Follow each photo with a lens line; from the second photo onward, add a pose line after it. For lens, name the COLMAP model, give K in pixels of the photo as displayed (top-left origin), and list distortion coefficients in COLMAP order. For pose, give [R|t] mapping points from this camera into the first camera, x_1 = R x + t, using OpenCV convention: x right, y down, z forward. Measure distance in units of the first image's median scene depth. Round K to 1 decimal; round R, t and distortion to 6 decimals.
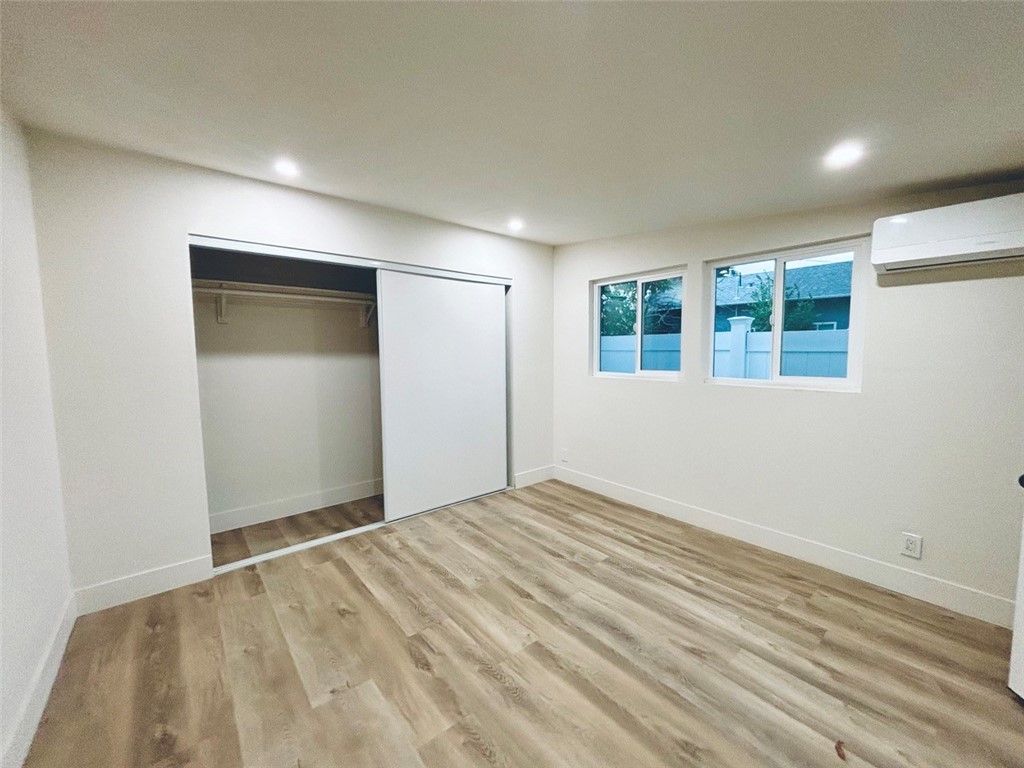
lens RADIAL K [[411.6, 0, 508.2], [0, 411.6, 382.5], [0, 0, 1]] dist [0.002550, 0.000546]
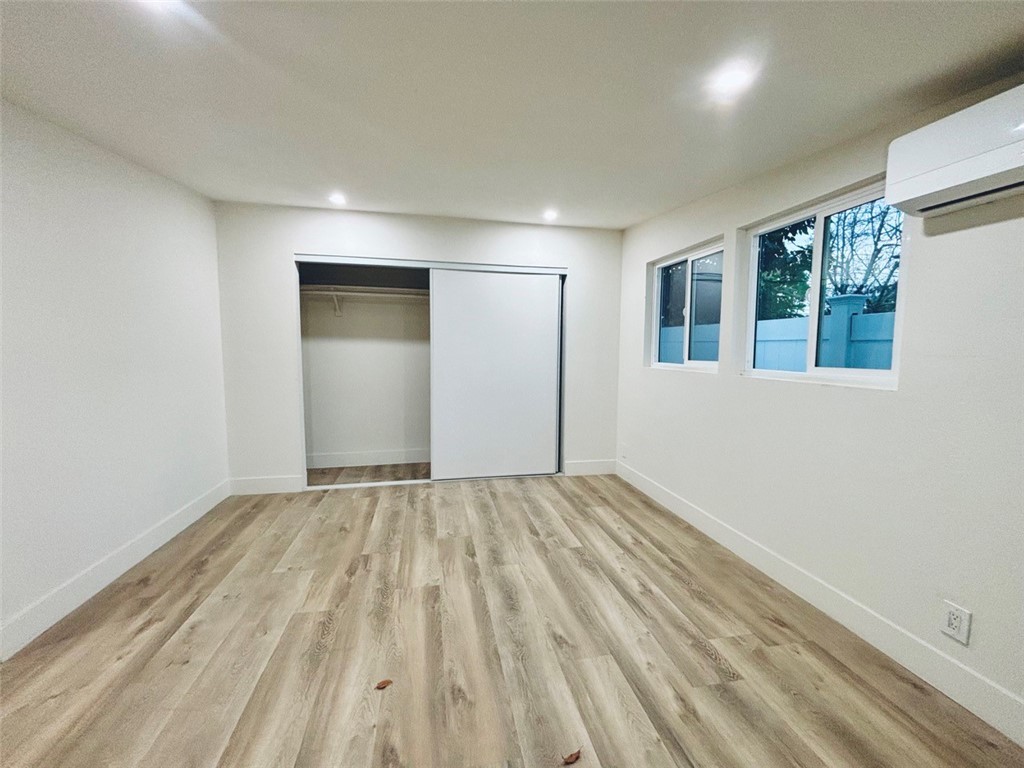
lens RADIAL K [[411.6, 0, 508.8], [0, 411.6, 382.7], [0, 0, 1]] dist [0.002550, 0.000546]
pose [[0.880081, 0.052462, -0.471917, 0.585715], [-0.049980, 0.998592, 0.017802, 0.030929], [0.472186, 0.007919, 0.881463, 0.065527]]
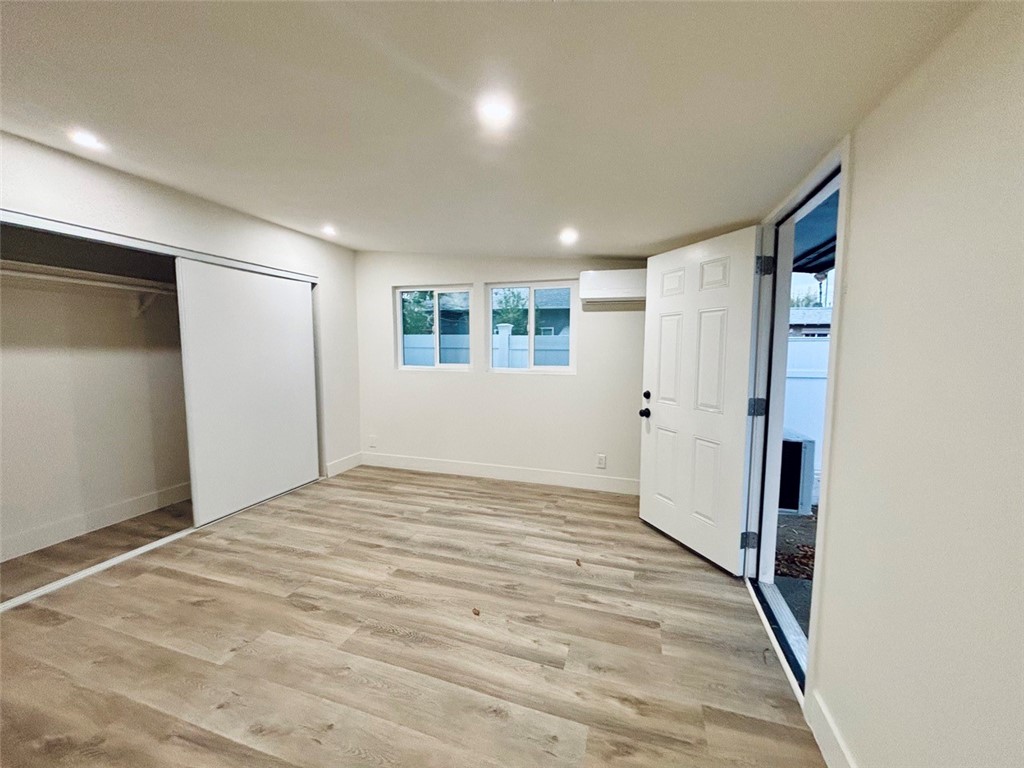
lens RADIAL K [[411.6, 0, 507.5], [0, 411.6, 383.0], [0, 0, 1]] dist [0.002550, 0.000546]
pose [[0.843750, -0.036744, 0.535478, -0.246840], [0.032373, 0.999322, 0.017563, 0.021096], [-0.535760, 0.002516, 0.844367, -0.228819]]
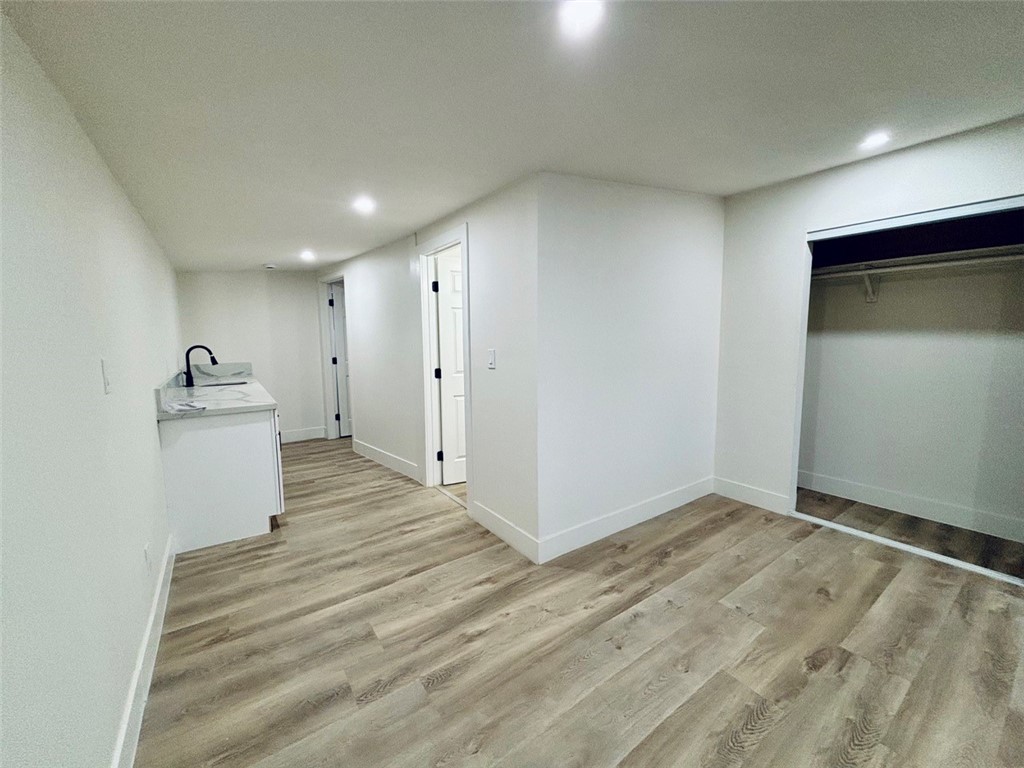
lens RADIAL K [[411.6, 0, 514.4], [0, 411.6, 381.0], [0, 0, 1]] dist [0.002550, 0.000546]
pose [[-0.068057, 0.116958, -0.990802, 0.508221], [-0.068194, 0.990237, 0.121576, -0.017627], [0.995348, 0.075841, -0.059417, 0.236213]]
